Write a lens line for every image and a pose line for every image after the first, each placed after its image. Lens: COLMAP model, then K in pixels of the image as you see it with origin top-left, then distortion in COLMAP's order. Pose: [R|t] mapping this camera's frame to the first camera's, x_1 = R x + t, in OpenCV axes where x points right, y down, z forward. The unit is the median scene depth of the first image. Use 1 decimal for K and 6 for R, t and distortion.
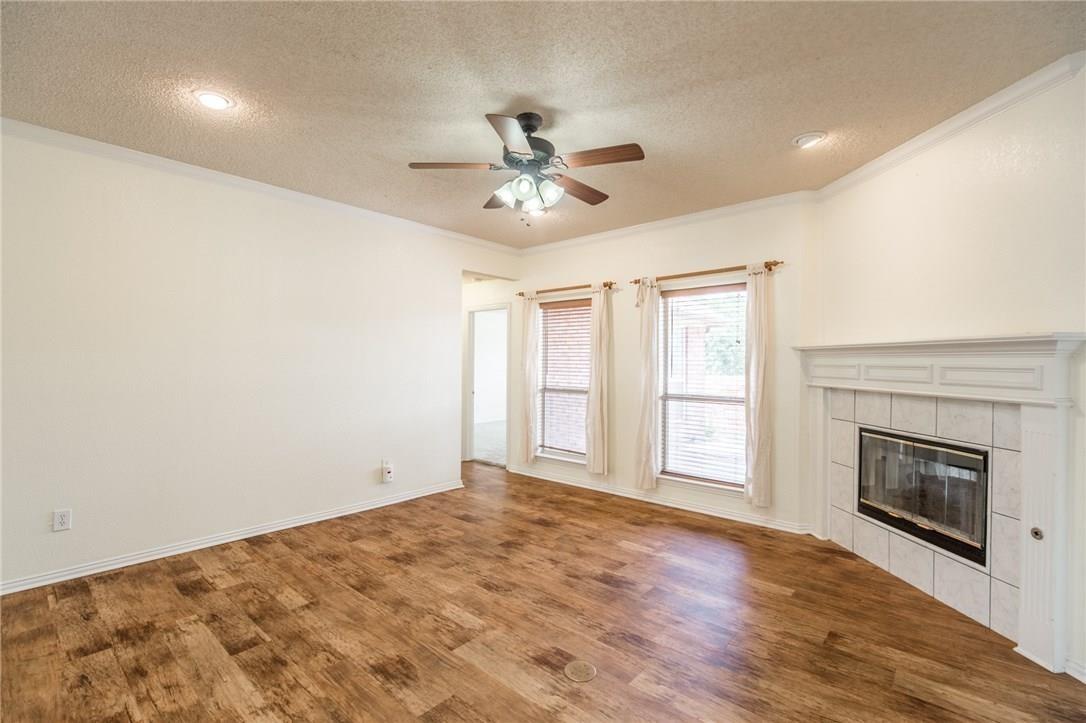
lens RADIAL K [[485.0, 0, 560.3], [0, 485.0, 361.5], [0, 0, 1]] dist [-0.007519, -0.002569]
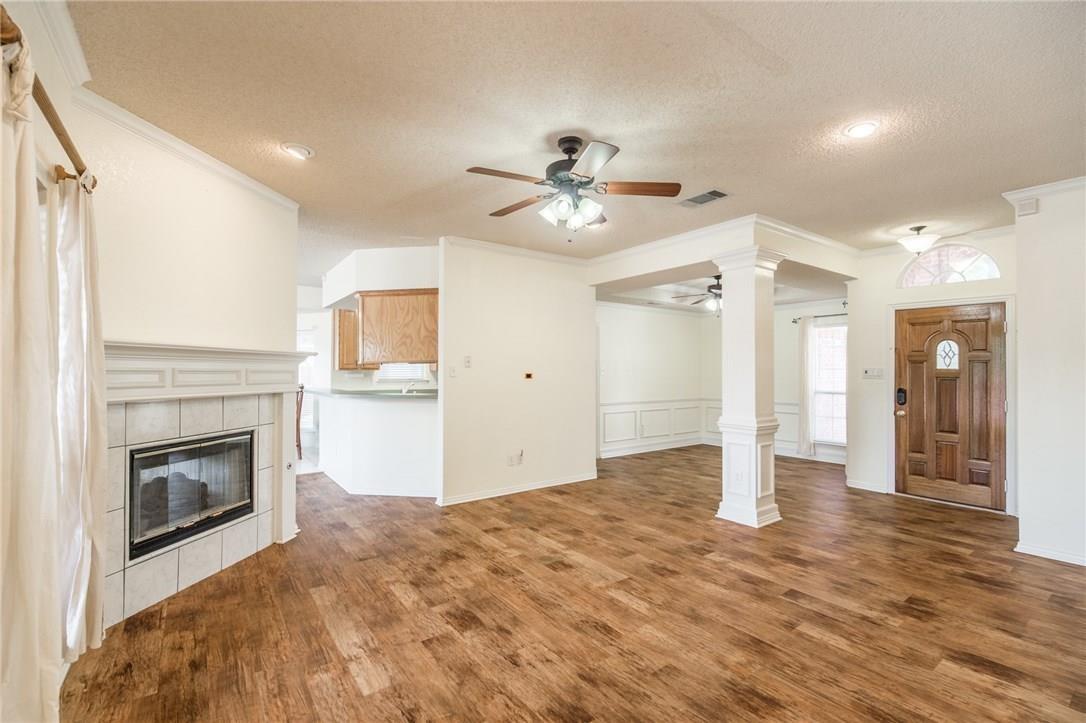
lens RADIAL K [[485.0, 0, 554.1], [0, 485.0, 366.9], [0, 0, 1]] dist [-0.007519, -0.002569]
pose [[-0.975529, -0.008463, 0.219707, -0.268067], [-0.010326, 0.999920, -0.007330, 0.002231], [-0.219628, -0.009419, -0.975538, 2.058355]]
